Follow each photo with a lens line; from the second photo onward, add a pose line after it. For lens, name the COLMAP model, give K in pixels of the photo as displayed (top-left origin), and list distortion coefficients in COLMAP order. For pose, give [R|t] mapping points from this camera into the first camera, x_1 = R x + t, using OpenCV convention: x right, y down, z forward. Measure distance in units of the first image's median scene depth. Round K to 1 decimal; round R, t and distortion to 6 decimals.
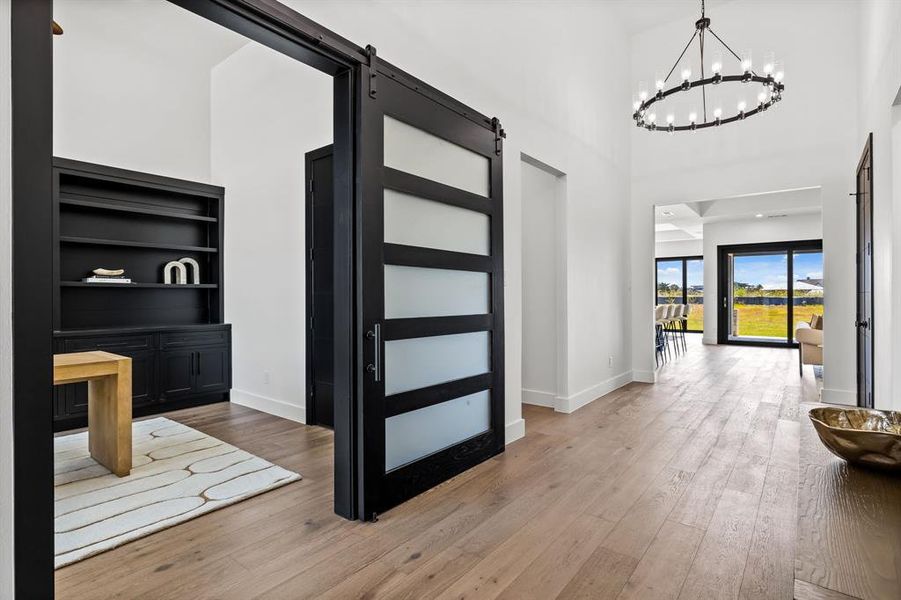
lens RADIAL K [[446.3, 0, 448.8], [0, 446.3, 284.2], [0, 0, 1]] dist [0.001378, -0.000713]
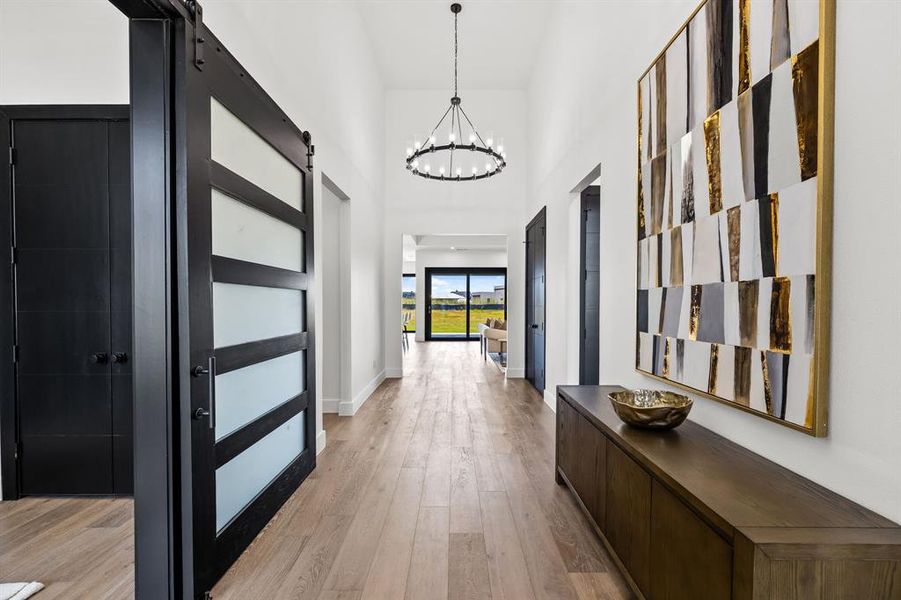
lens RADIAL K [[385.6, 0, 445.9], [0, 385.6, 298.8], [0, 0, 1]] dist [0.000659, 0.000265]
pose [[0.788888, 0.006549, 0.614502, -0.158763], [-0.017416, 0.999780, 0.011702, -0.018279], [-0.614290, -0.019934, 0.788828, 0.123821]]
